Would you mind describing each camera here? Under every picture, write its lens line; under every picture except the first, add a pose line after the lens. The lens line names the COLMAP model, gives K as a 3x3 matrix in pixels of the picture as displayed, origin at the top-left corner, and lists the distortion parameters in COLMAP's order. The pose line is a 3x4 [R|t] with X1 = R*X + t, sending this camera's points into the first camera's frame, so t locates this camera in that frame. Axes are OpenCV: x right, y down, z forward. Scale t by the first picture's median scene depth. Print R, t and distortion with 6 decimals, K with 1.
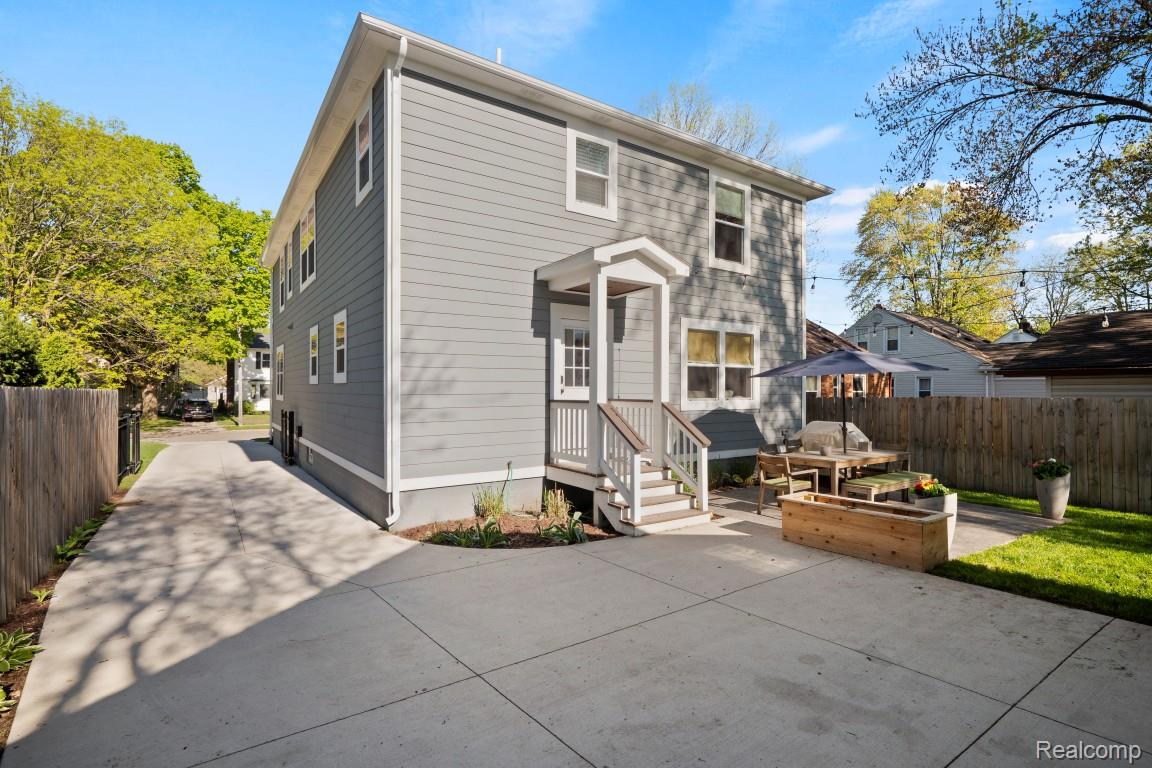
lens RADIAL K [[547.0, 0, 582.4], [0, 547.0, 383.6], [0, 0, 1]] dist [0.000504, 0.001104]
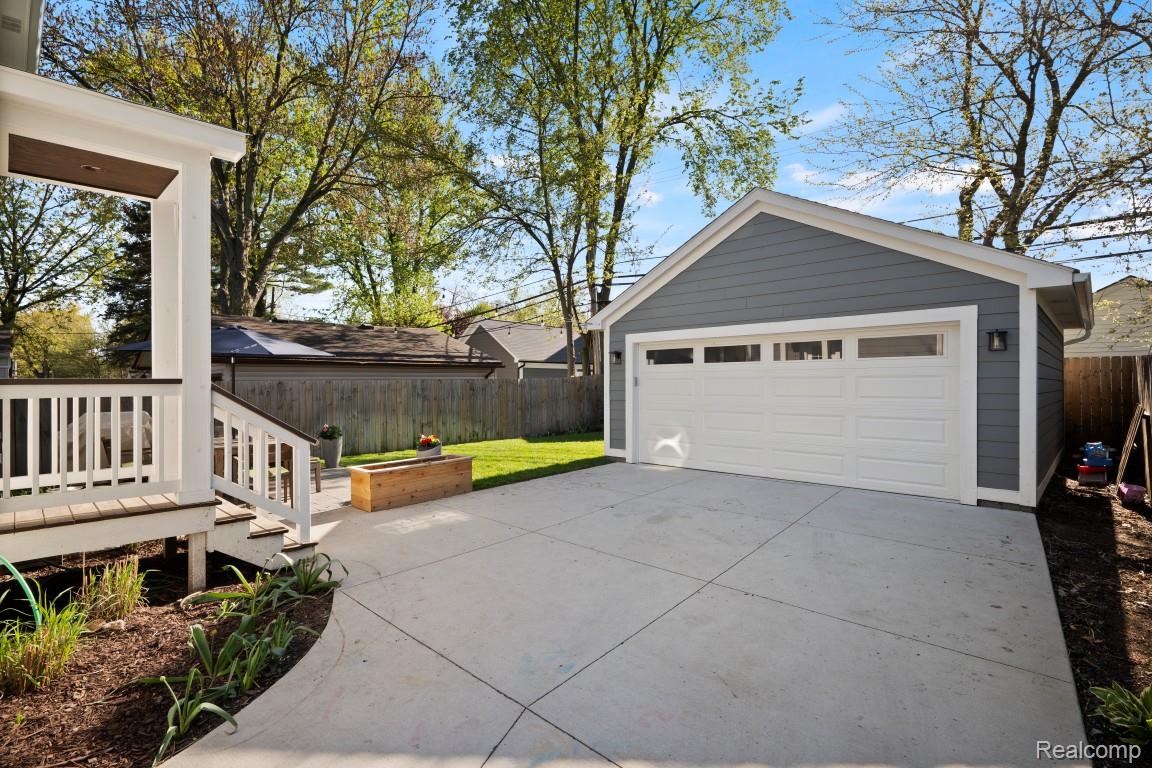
lens RADIAL K [[547.0, 0, 583.4], [0, 547.0, 385.0], [0, 0, 1]] dist [0.000504, 0.001104]
pose [[-0.215336, 0.000622, 0.976540, -0.525406], [-0.013832, 0.999898, -0.003687, 0.031230], [-0.976442, -0.014302, -0.215305, 0.600125]]
